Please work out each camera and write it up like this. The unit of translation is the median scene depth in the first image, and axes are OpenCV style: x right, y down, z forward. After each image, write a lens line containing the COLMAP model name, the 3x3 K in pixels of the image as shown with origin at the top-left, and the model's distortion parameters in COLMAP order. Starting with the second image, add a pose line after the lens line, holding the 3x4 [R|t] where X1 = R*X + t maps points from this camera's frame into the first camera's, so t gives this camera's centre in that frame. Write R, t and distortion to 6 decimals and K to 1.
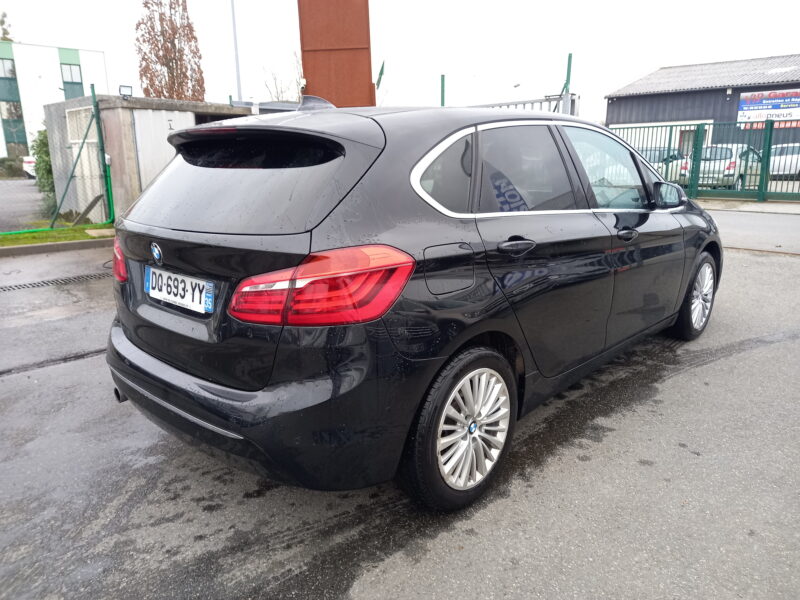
lens RADIAL K [[589.8, 0, 402.5], [0, 589.8, 299.7], [0, 0, 1]] dist [0.022856, -0.001683]
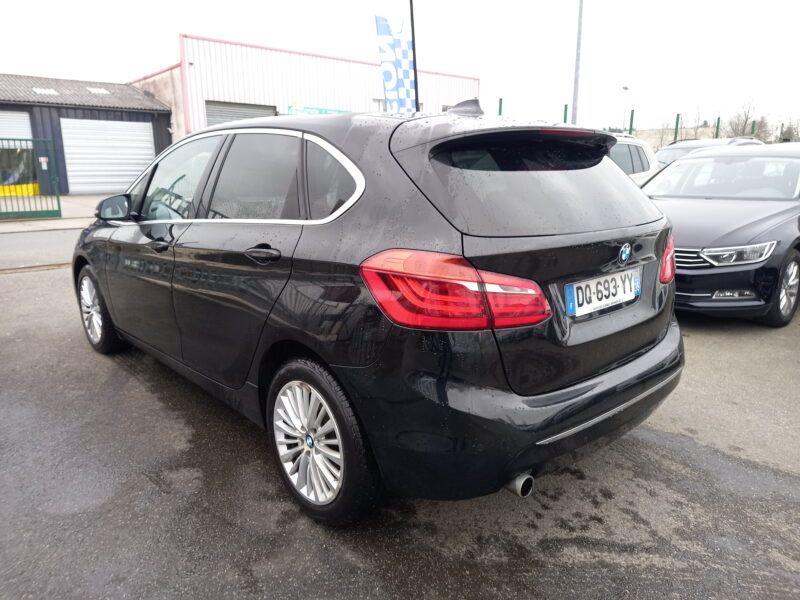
lens RADIAL K [[589.8, 0, 405.6], [0, 589.8, 302.8], [0, 0, 1]] dist [0.022856, -0.001683]
pose [[0.064694, -0.206435, 0.976319, -1.351524], [0.238690, 0.953170, 0.185724, -0.258431], [-0.968938, 0.221023, 0.110938, 1.205843]]
